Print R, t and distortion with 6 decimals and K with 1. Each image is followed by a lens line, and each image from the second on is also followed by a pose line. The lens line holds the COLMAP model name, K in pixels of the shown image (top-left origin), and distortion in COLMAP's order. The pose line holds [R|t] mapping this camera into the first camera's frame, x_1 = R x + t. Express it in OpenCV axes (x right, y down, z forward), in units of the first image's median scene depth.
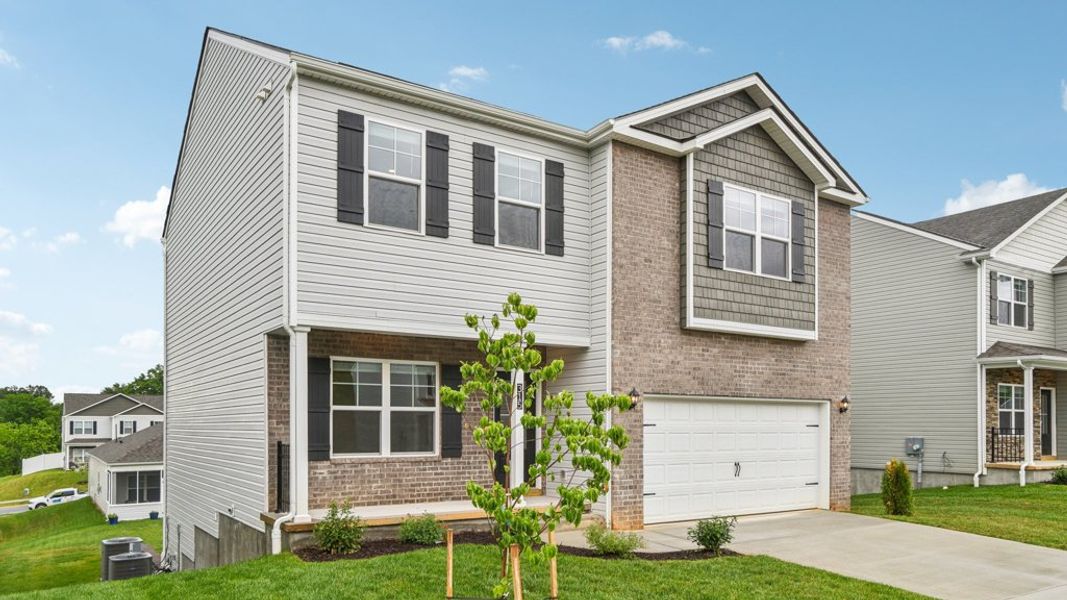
lens RADIAL K [[763.8, 0, 531.6], [0, 763.8, 386.2], [0, 0, 1]] dist [-0.003348, -0.000217]
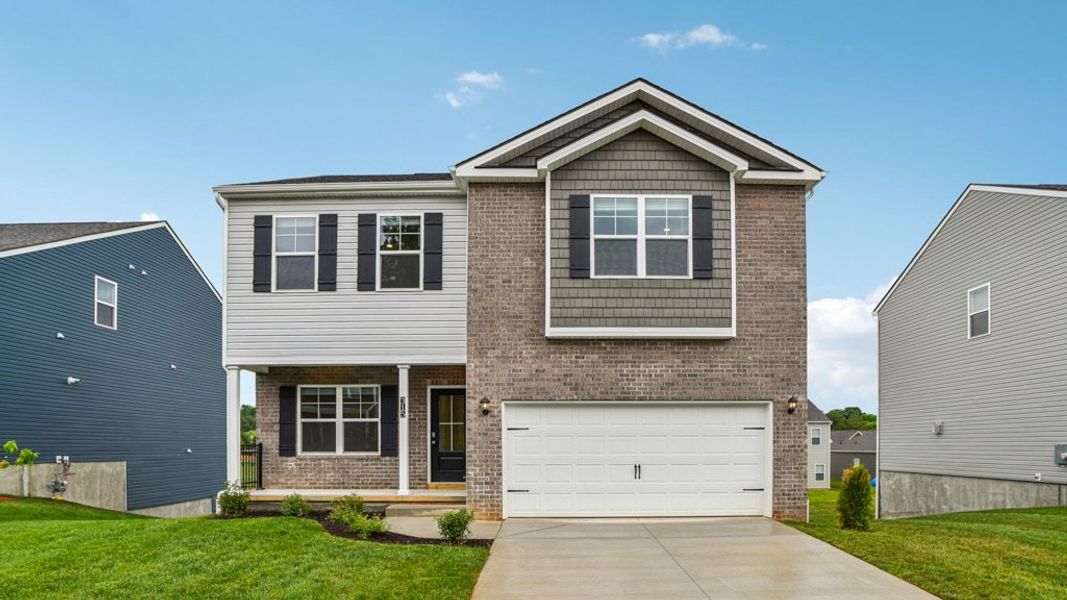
lens RADIAL K [[573.4, 0, 537.8], [0, 573.4, 429.3], [0, 0, 1]] dist [-0.061526, 0.022640]
pose [[0.829742, -0.019253, -0.557815, 0.664708], [0.034172, 0.999282, 0.016340, 0.040118], [0.557100, -0.032619, 0.829804, 0.332817]]
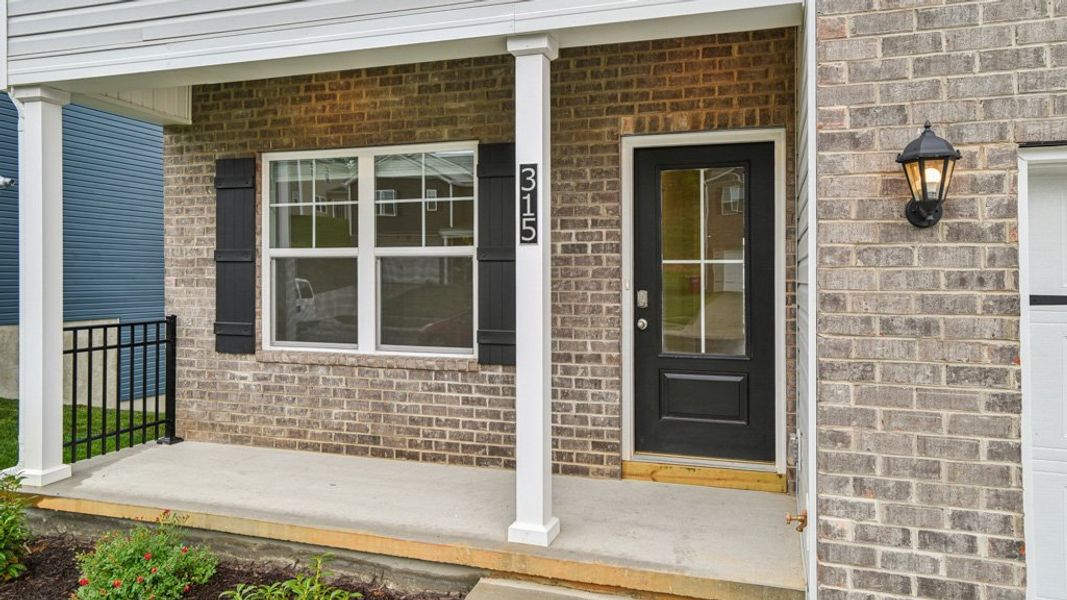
lens RADIAL K [[723.0, 0, 534.0], [0, 723.0, 266.9], [0, 0, 1]] dist [0.000580, 0.001661]
pose [[0.615064, -0.008856, -0.788428, 0.220840], [0.039580, 0.999023, 0.019655, 0.032772], [0.787483, -0.043295, 0.614813, 0.782109]]
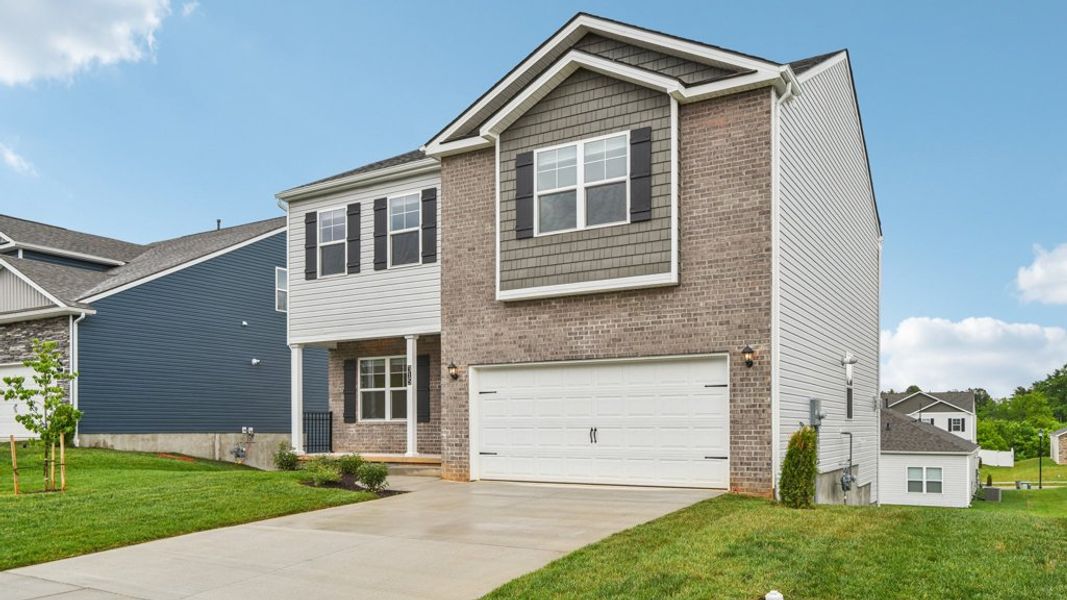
lens RADIAL K [[780.2, 0, 533.2], [0, 780.2, 404.6], [0, 0, 1]] dist [0.002049, 0.000628]
pose [[0.429696, -0.031574, -0.902421, 1.267814], [0.049934, 0.998690, -0.011165, 0.087947], [0.901592, -0.040264, 0.430710, 0.581574]]
